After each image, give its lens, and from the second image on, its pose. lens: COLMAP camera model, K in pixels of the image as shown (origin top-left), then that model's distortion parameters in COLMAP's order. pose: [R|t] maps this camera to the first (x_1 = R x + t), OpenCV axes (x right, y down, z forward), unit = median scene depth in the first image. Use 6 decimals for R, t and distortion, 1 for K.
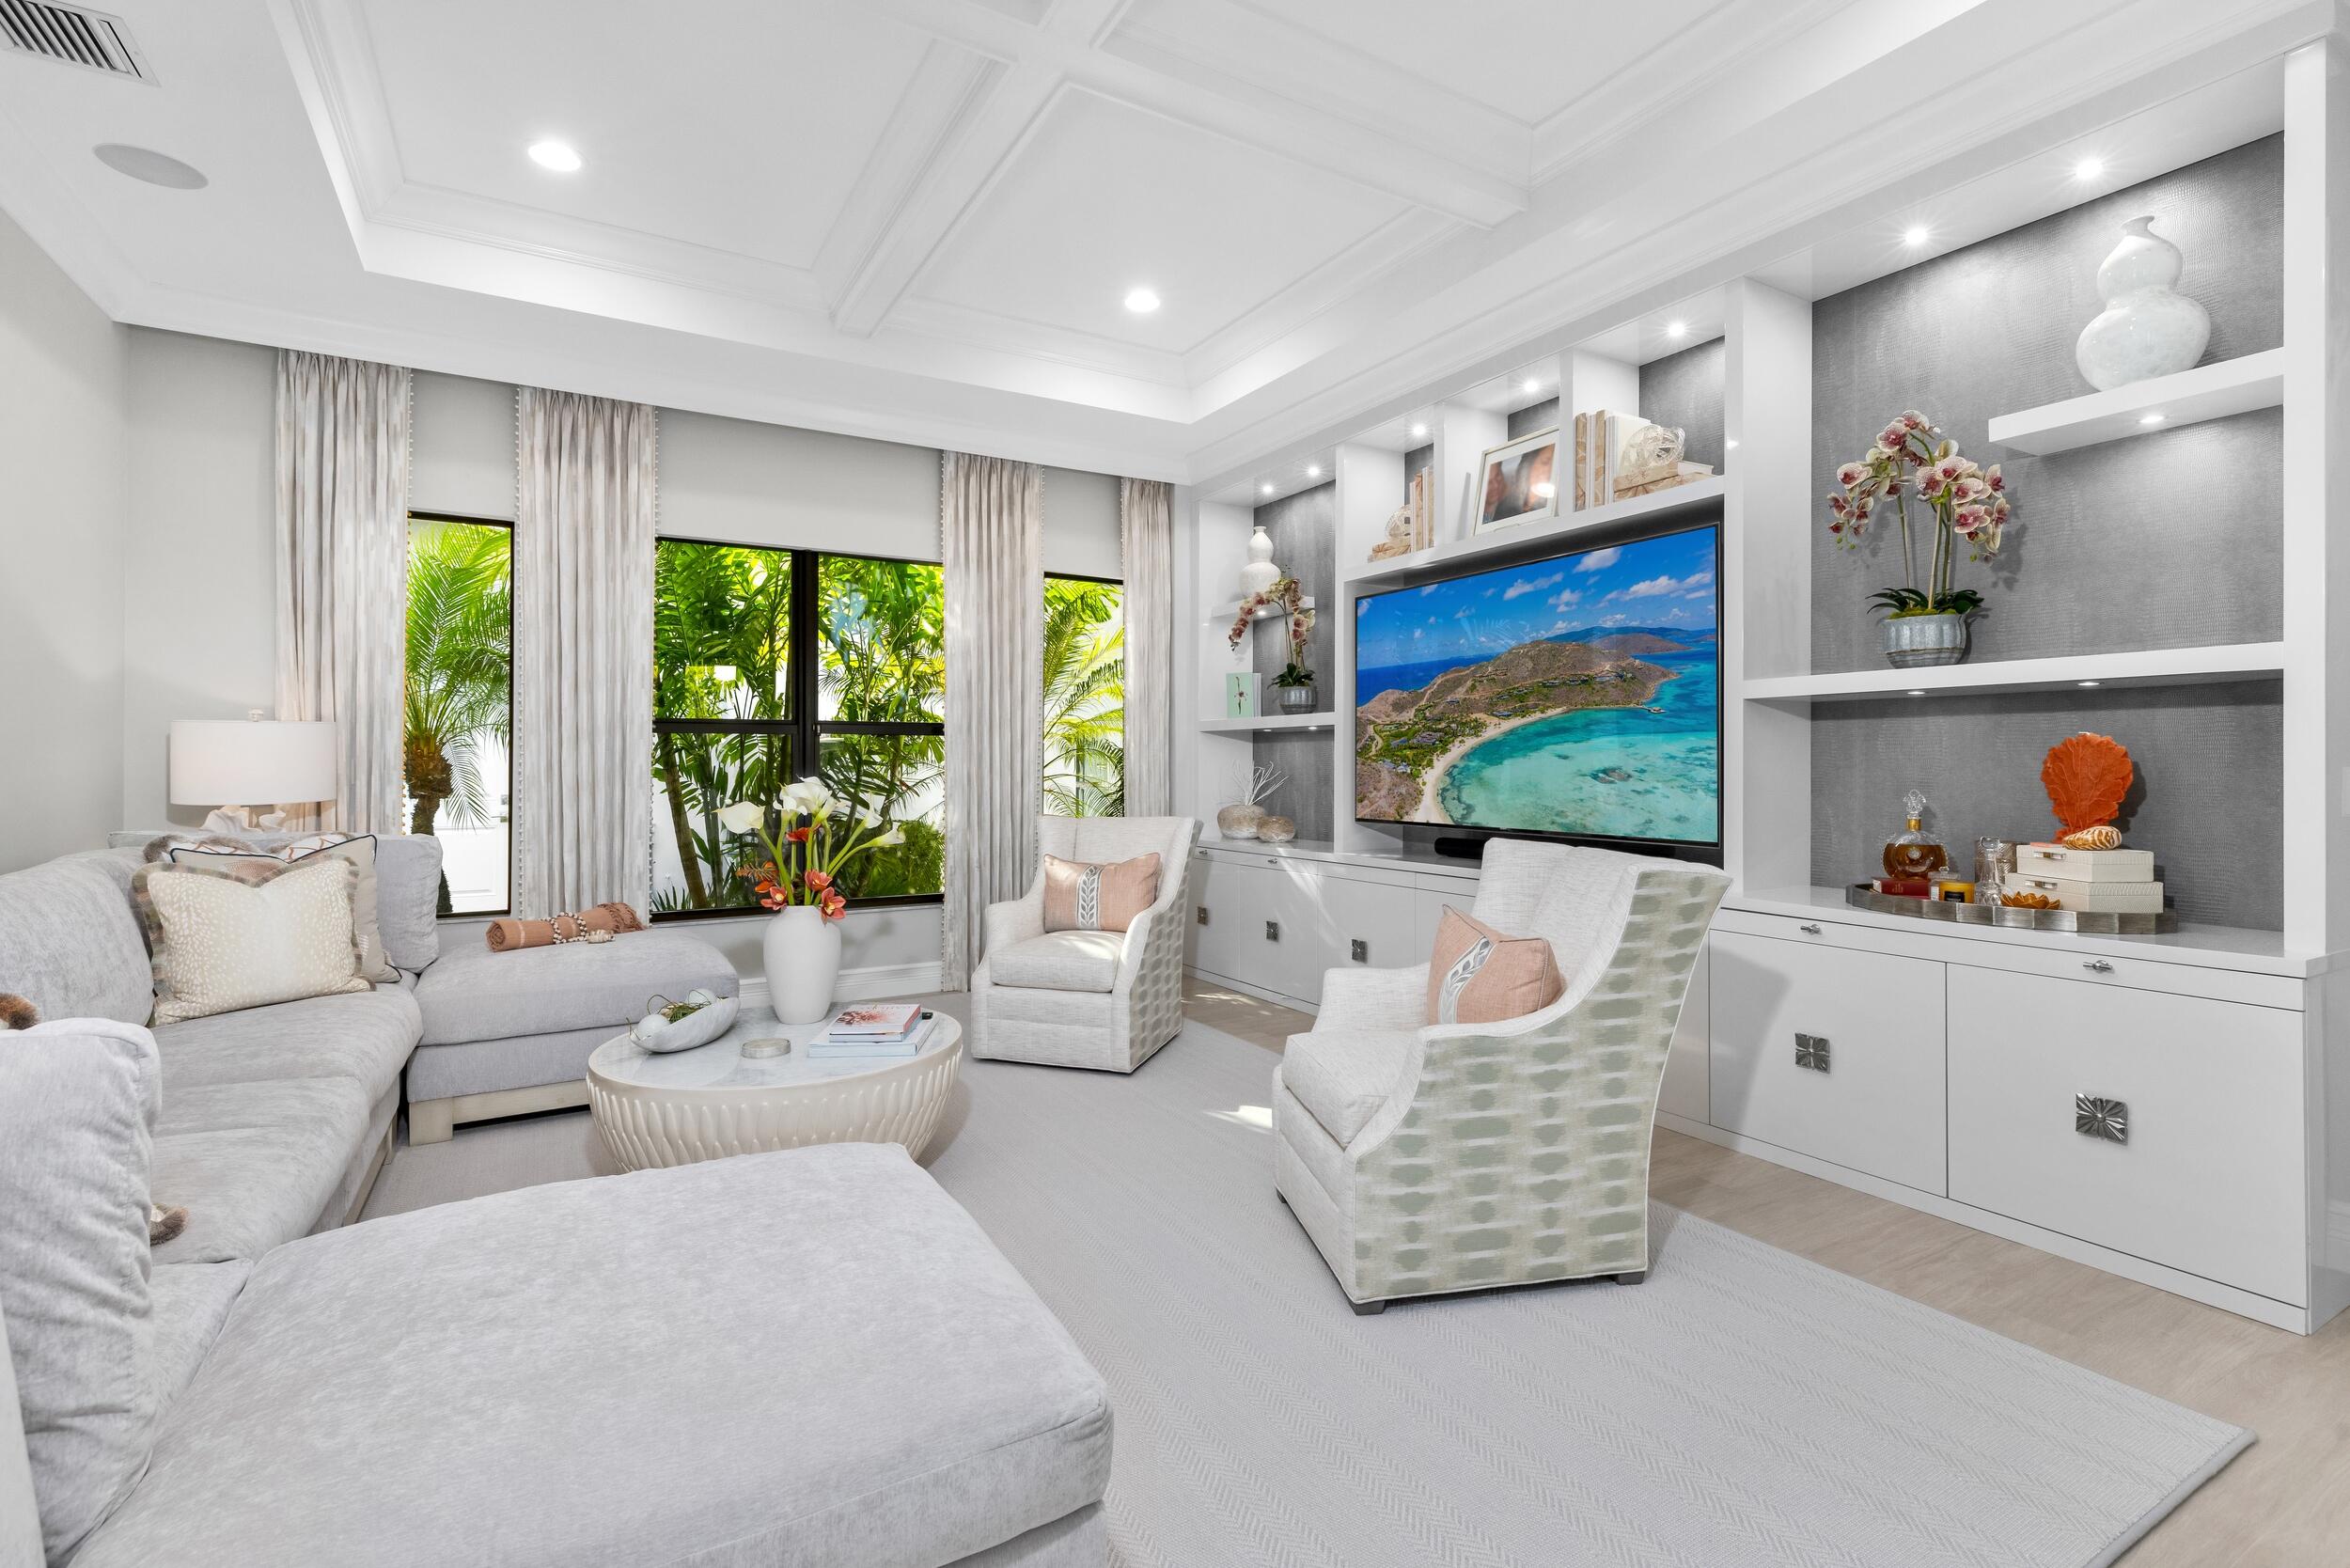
lens RADIAL K [[1077.5, 0, 1190.1], [0, 1077.5, 758.5], [0, 0, 1]] dist [0.009047, 0.000216]
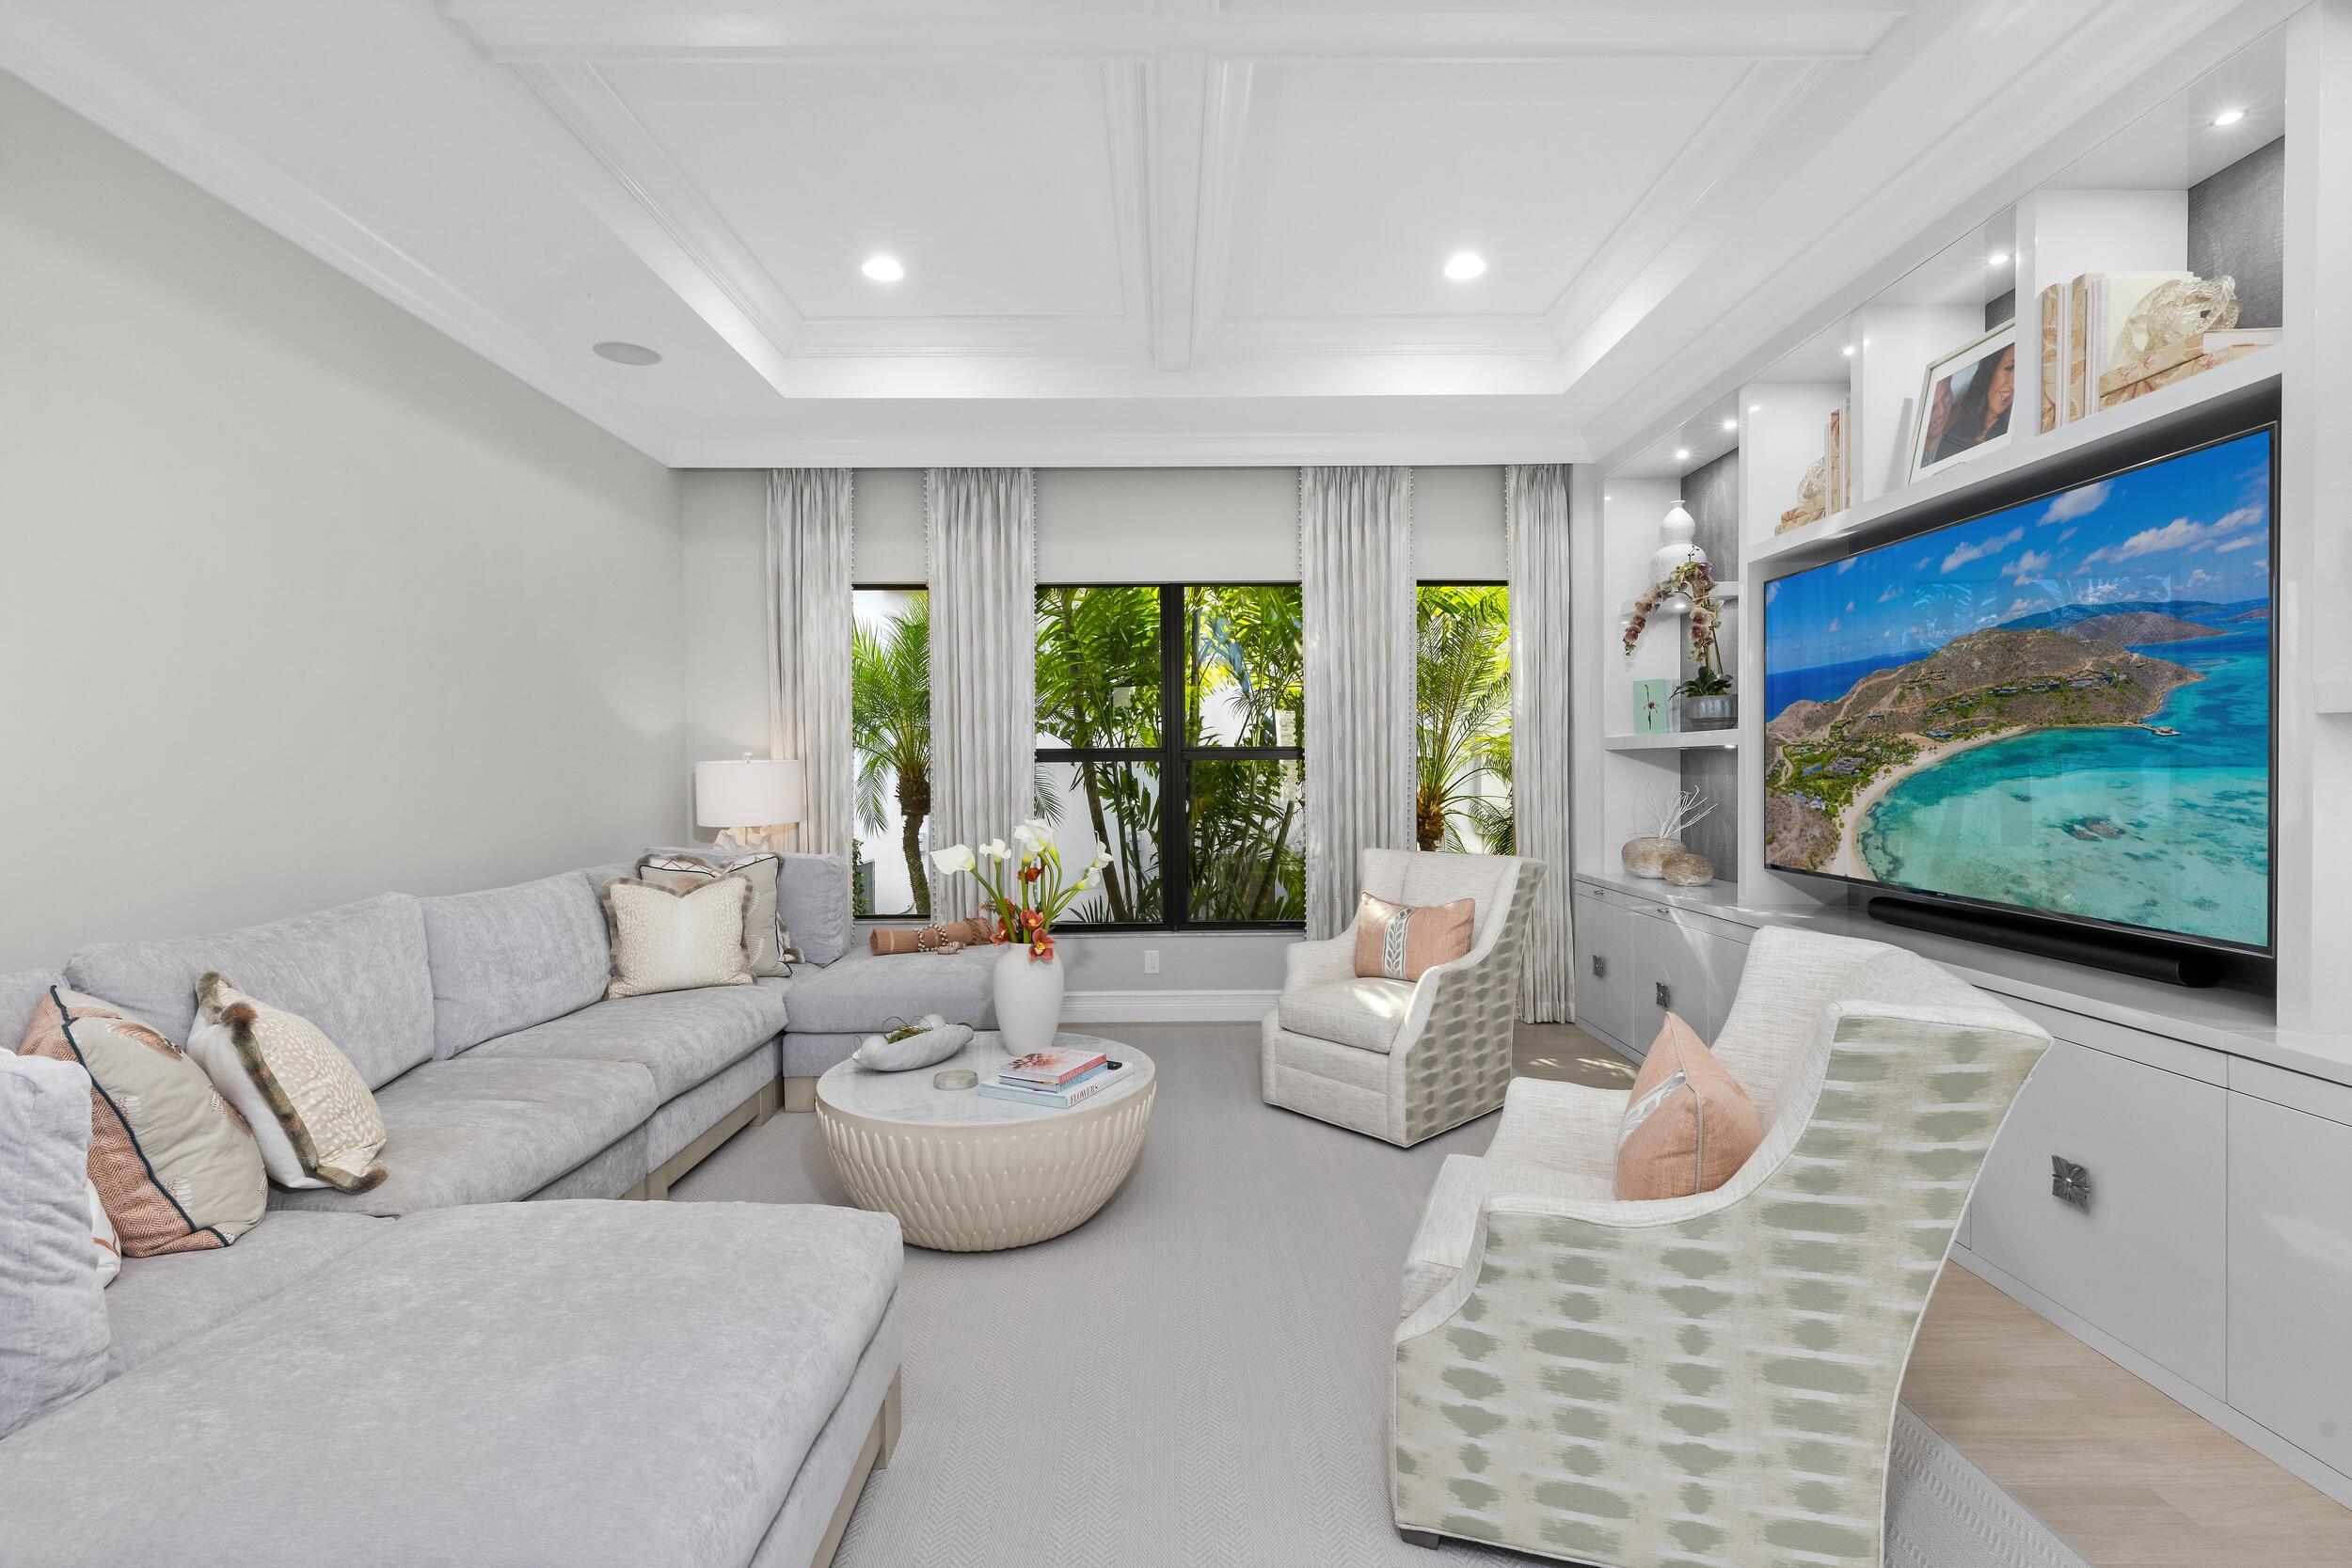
lens RADIAL K [[1078.2, 0, 1185.2], [0, 1078.2, 779.8], [0, 0, 1]] dist [0.009047, 0.000216]
pose [[0.866484, 0.001172, -0.499204, 0.224414], [0.008666, 0.999811, 0.017389, -0.028749], [0.499130, -0.019394, 0.866310, 0.137030]]
